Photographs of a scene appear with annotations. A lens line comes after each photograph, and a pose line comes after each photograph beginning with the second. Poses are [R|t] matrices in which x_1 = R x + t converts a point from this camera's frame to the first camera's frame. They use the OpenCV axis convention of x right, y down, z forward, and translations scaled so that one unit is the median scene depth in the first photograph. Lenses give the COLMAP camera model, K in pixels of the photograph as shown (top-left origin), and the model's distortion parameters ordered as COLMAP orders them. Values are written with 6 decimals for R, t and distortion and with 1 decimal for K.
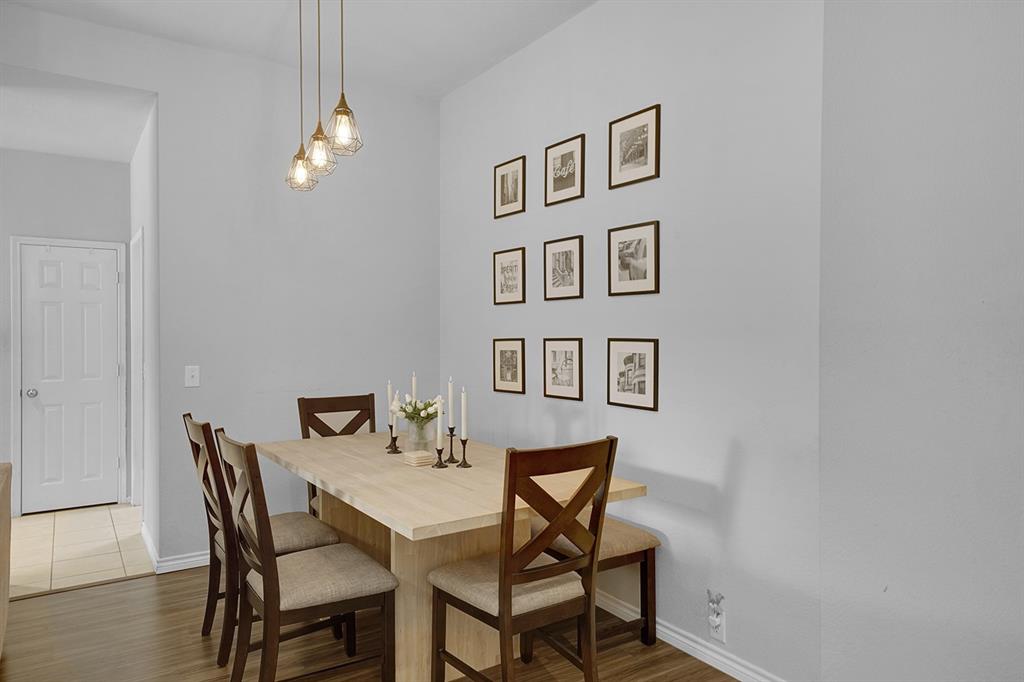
lens RADIAL K [[680.1, 0, 512.0], [0, 680.1, 341.0], [0, 0, 1]] dist [-0.000693, 0.000155]
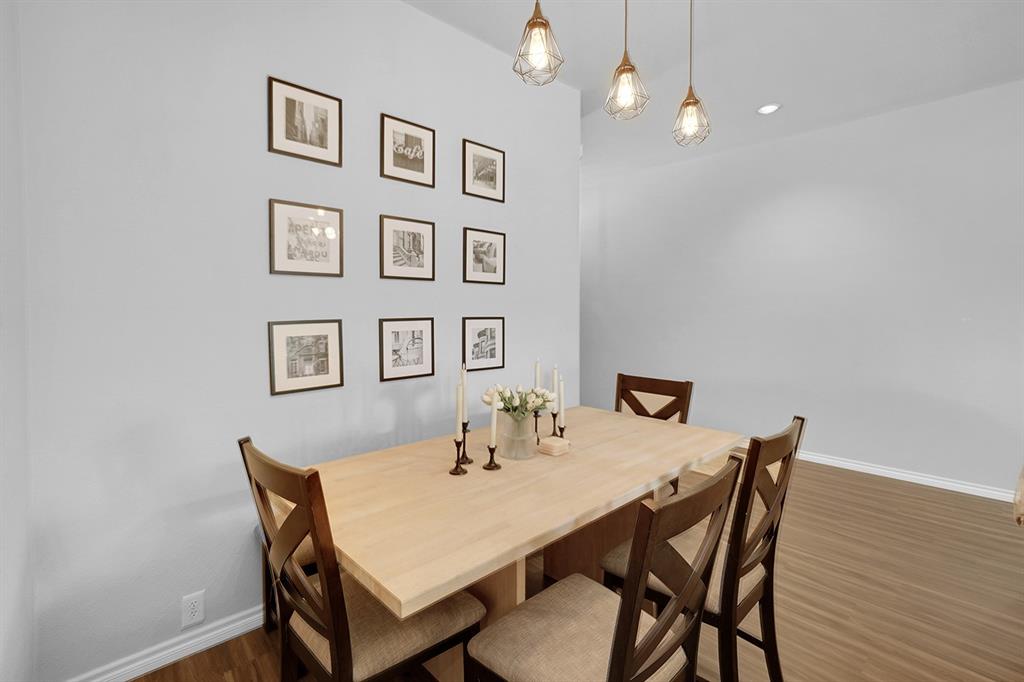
lens RADIAL K [[469.8, 0, 509.9], [0, 469.8, 310.0], [0, 0, 1]] dist [-0.000279, -0.000012]
pose [[-0.170904, -0.006015, 0.985269, -0.682188], [0.003861, 0.999970, 0.006775, -0.021700], [-0.985280, 0.004962, -0.170876, 1.047240]]
